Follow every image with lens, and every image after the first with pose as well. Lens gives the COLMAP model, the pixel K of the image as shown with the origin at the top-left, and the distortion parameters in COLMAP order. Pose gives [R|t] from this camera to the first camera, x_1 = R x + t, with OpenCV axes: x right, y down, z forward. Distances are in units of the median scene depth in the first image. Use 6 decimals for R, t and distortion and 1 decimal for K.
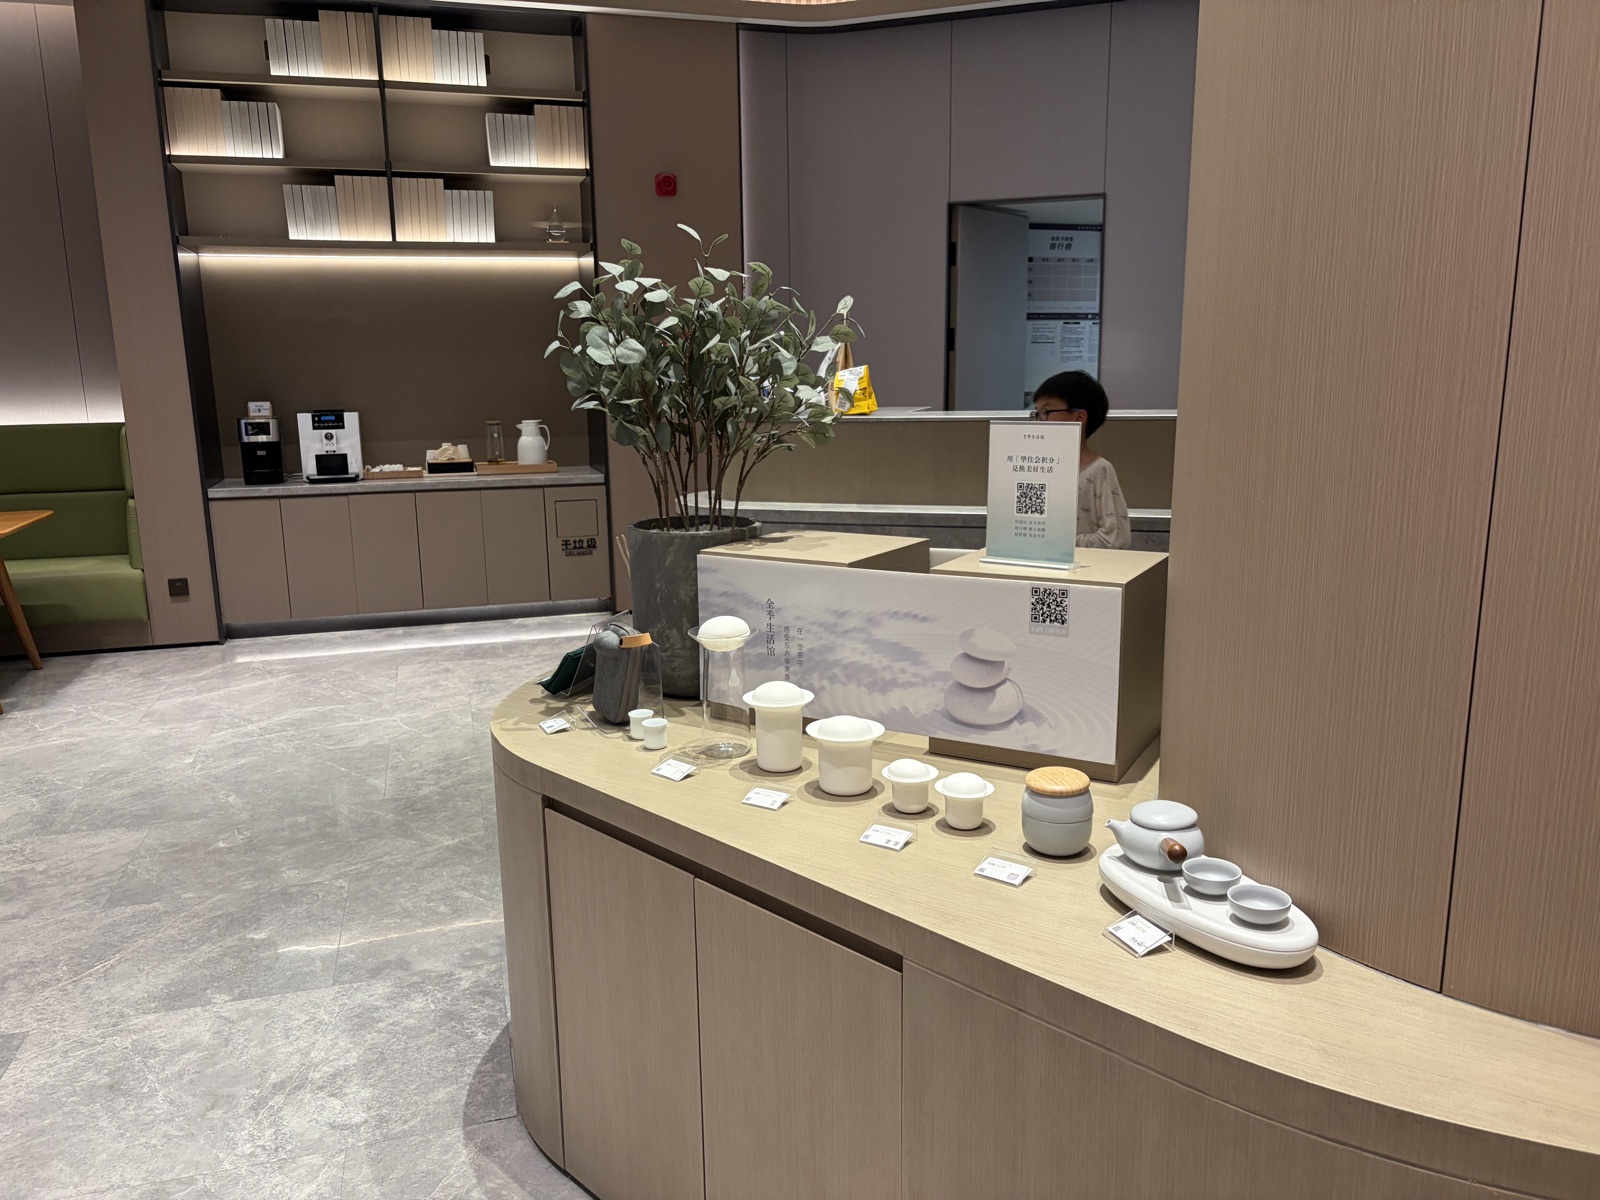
lens RADIAL K [[1217.3, 0, 779.5], [0, 1217.3, 600.2], [0, 0, 1]] dist [0.029195, -0.028214]
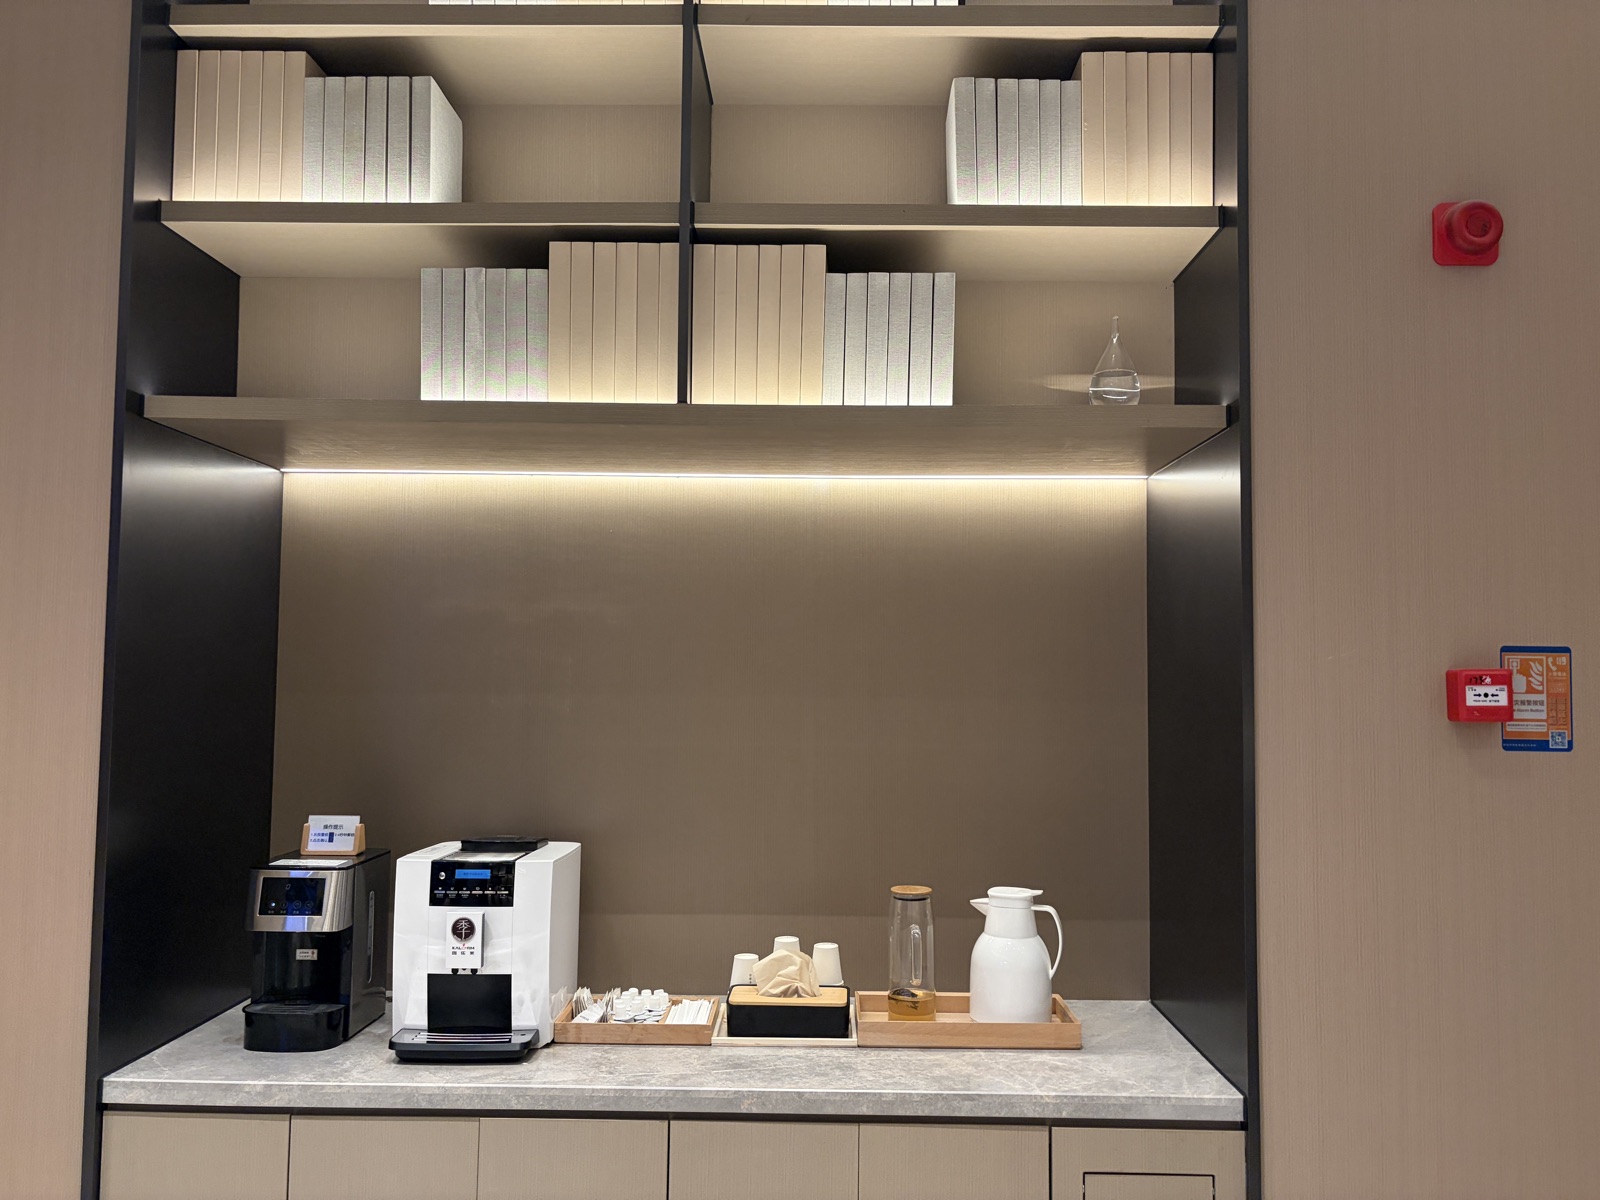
lens RADIAL K [[1217.3, 0, 812.2], [0, 1217.3, 616.1], [0, 0, 1]] dist [0.029195, -0.028214]
pose [[0.954017, 0.012765, -0.299482, -0.165293], [-0.084256, 0.970233, -0.227045, -0.150314], [0.287669, 0.241837, 0.926694, 0.675924]]
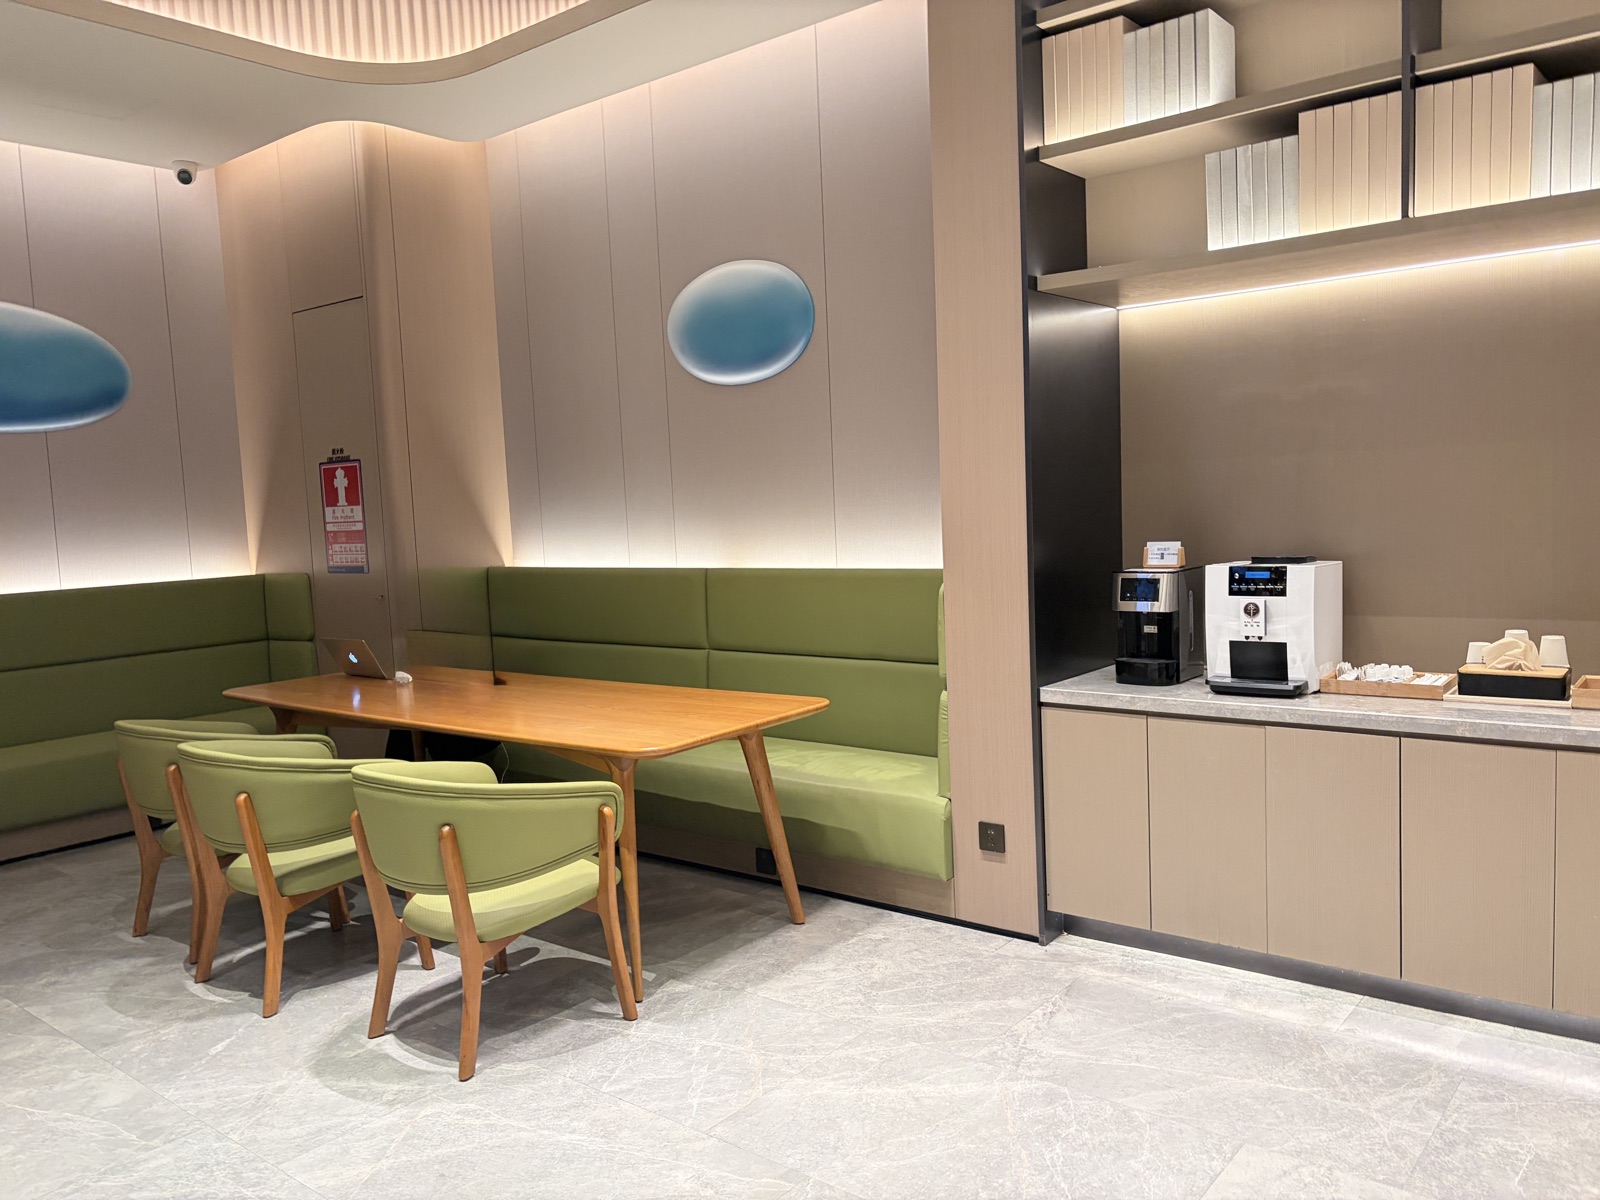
lens RADIAL K [[1217.3, 0, 805.1], [0, 1217.3, 602.7], [0, 0, 1]] dist [0.029195, -0.028214]
pose [[0.575797, 0.064541, -0.815041, -0.047522], [-0.125321, 0.992066, -0.009976, -0.107405], [0.807931, 0.107887, 0.579317, 0.535018]]
